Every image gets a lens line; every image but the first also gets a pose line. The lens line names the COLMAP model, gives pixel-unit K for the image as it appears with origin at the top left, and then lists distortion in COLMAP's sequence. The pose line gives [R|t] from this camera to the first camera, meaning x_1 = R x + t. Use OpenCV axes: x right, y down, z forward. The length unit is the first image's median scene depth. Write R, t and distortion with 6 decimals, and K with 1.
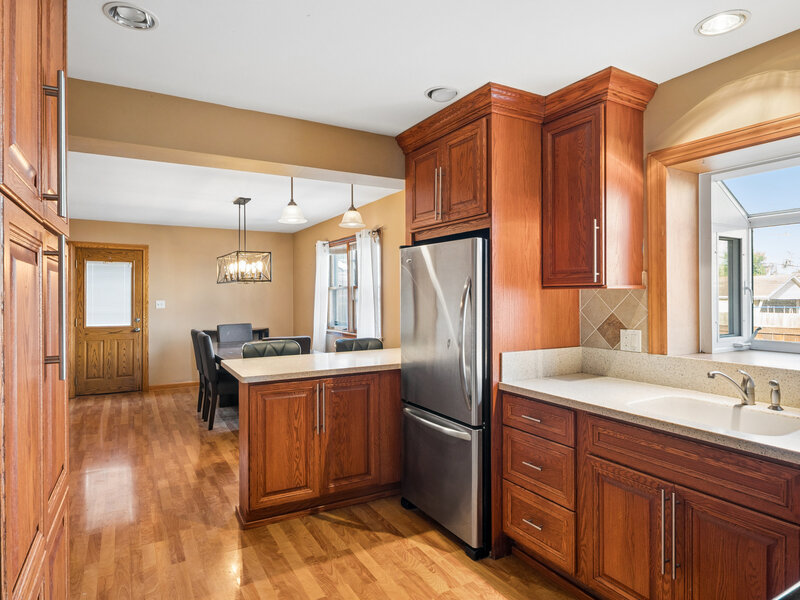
lens RADIAL K [[474.6, 0, 400.0], [0, 474.6, 300.0], [0, 0, 1]] dist [0.001724, -0.001095]
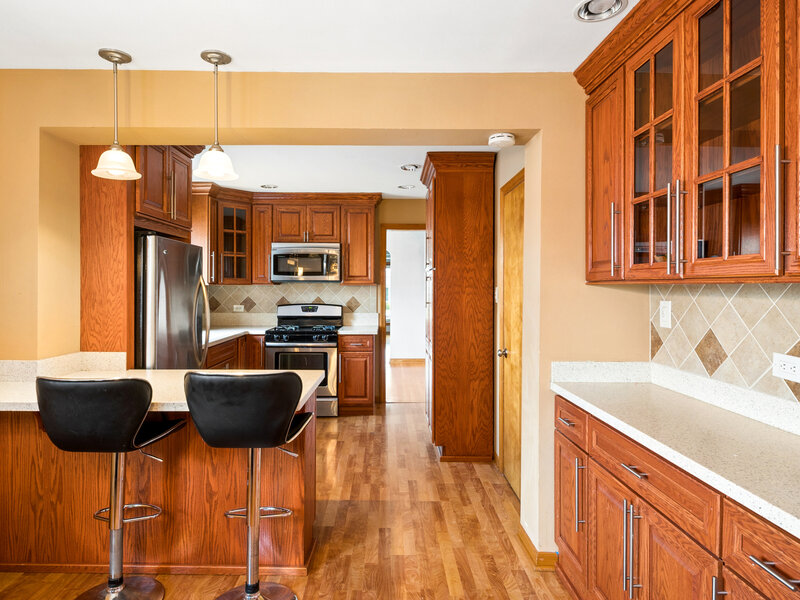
lens RADIAL K [[475.4, 0, 385.9], [0, 475.4, 300.9], [0, 0, 1]] dist [0.002746, -0.000310]
pose [[-0.867468, -0.011095, 0.497369, -0.391176], [0.007563, 0.999342, 0.035483, -0.006925], [-0.497435, 0.034542, -0.866813, 0.749305]]
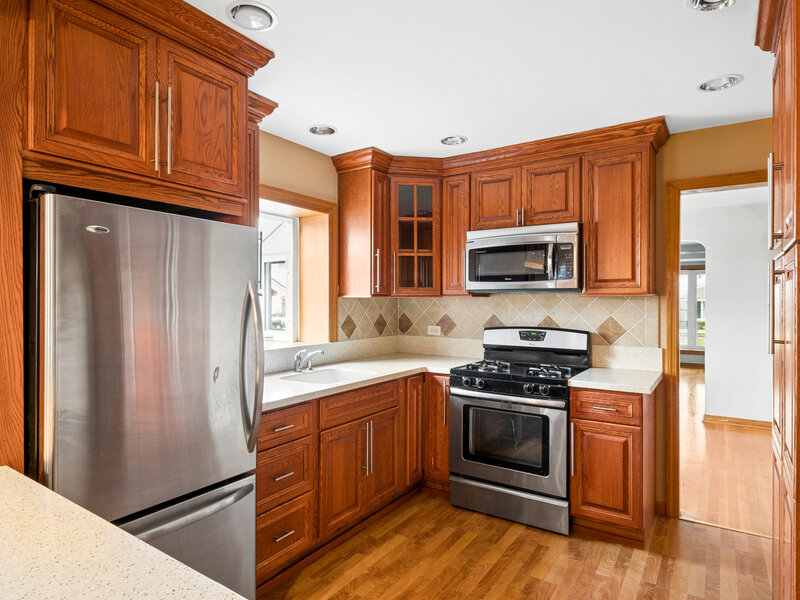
lens RADIAL K [[475.4, 0, 385.9], [0, 475.4, 300.9], [0, 0, 1]] dist [0.002746, -0.000310]
pose [[-0.427436, 0.004157, 0.904036, -0.249956], [0.009866, 0.999951, 0.000067, -0.003228], [-0.903992, 0.008948, -0.427456, 0.439356]]
